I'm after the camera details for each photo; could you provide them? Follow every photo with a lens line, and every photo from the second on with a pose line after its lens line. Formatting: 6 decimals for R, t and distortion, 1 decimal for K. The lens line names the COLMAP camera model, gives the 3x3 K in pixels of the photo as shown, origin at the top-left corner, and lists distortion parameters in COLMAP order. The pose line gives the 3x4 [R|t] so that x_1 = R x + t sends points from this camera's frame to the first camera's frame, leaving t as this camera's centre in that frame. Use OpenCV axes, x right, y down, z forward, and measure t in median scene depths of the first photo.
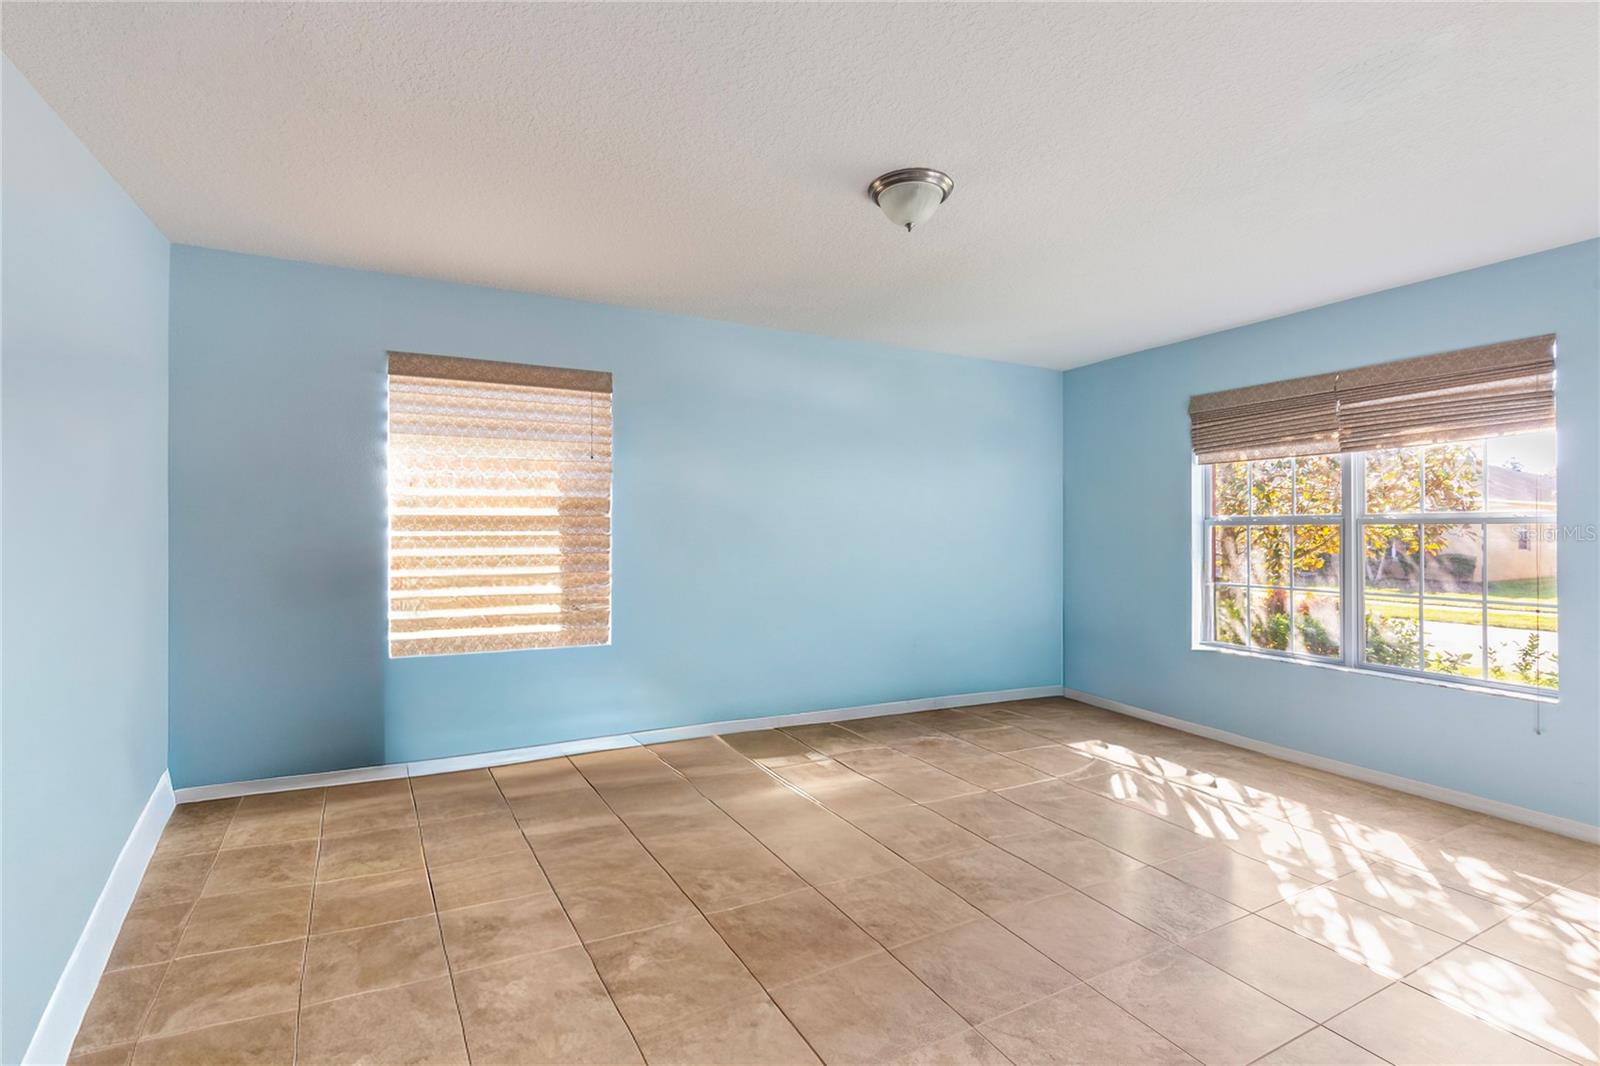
lens RADIAL K [[728.5, 0, 794.4], [0, 728.5, 515.3], [0, 0, 1]] dist [0.000058, -0.000187]
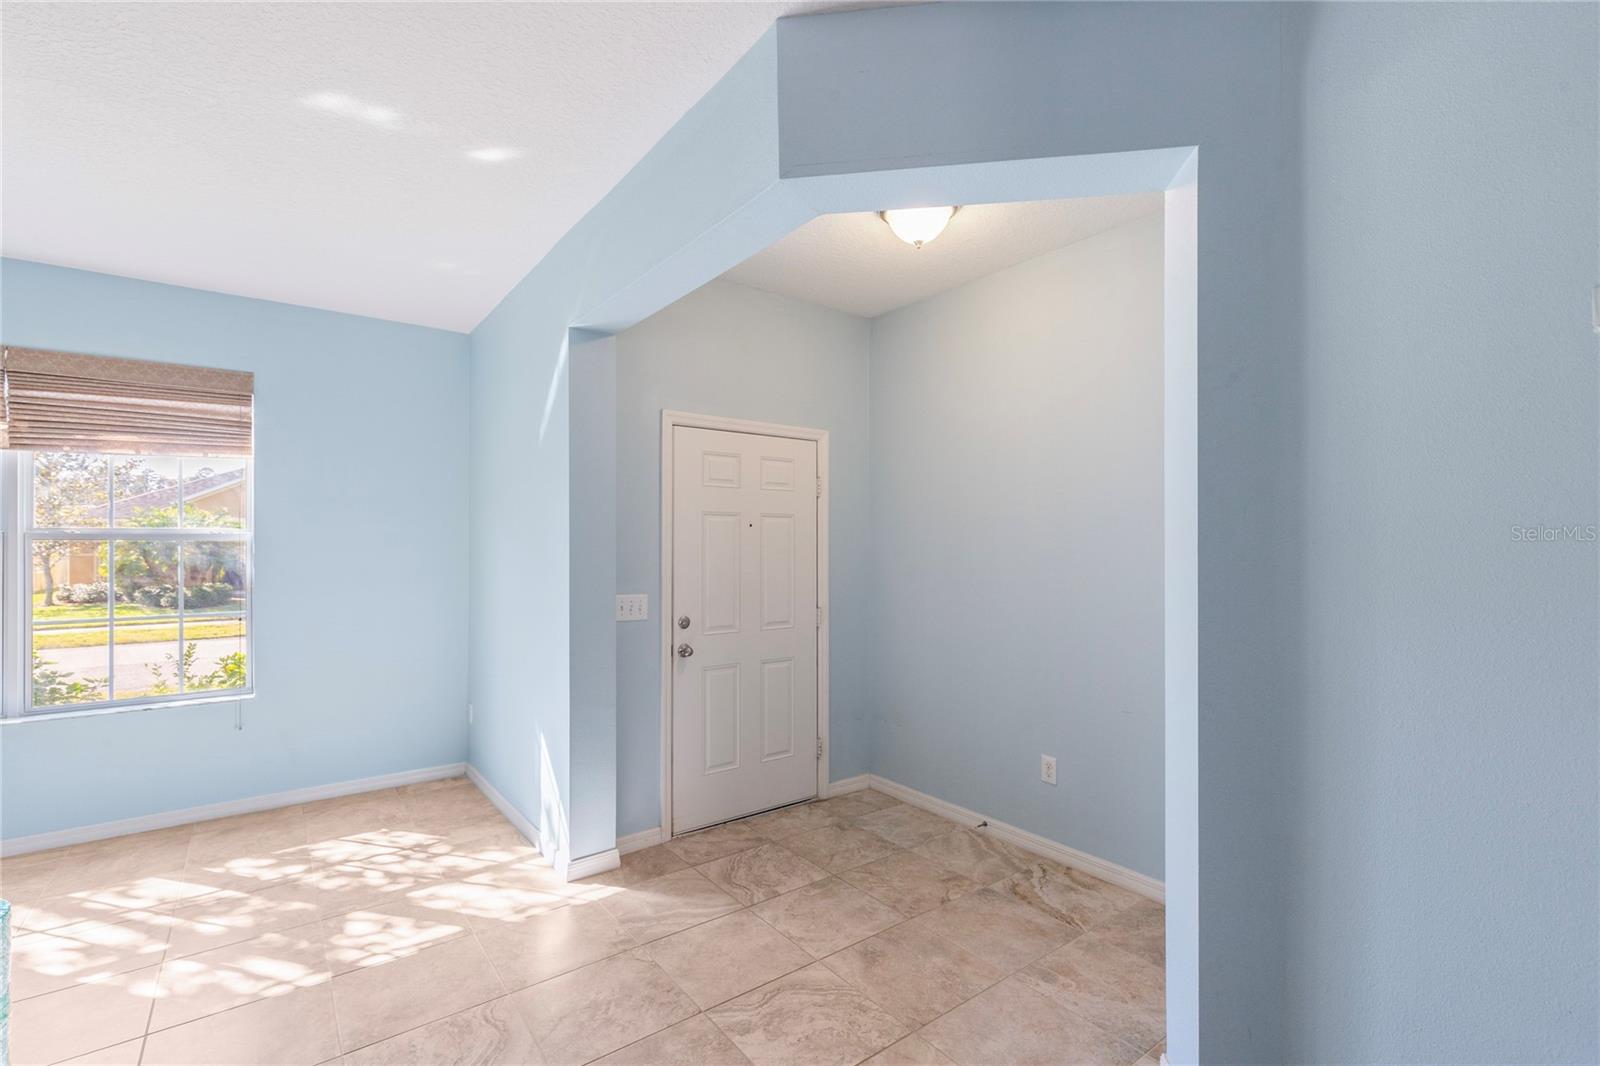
lens RADIAL K [[710.8, 0, 799.6], [0, 710.8, 541.6], [0, 0, 1]] dist [0.003607, 0.000701]
pose [[-0.170278, 0.003711, 0.985389, -0.216711], [-0.015085, 0.999866, -0.006372, 0.008722], [-0.985281, -0.015950, -0.170199, 0.384504]]
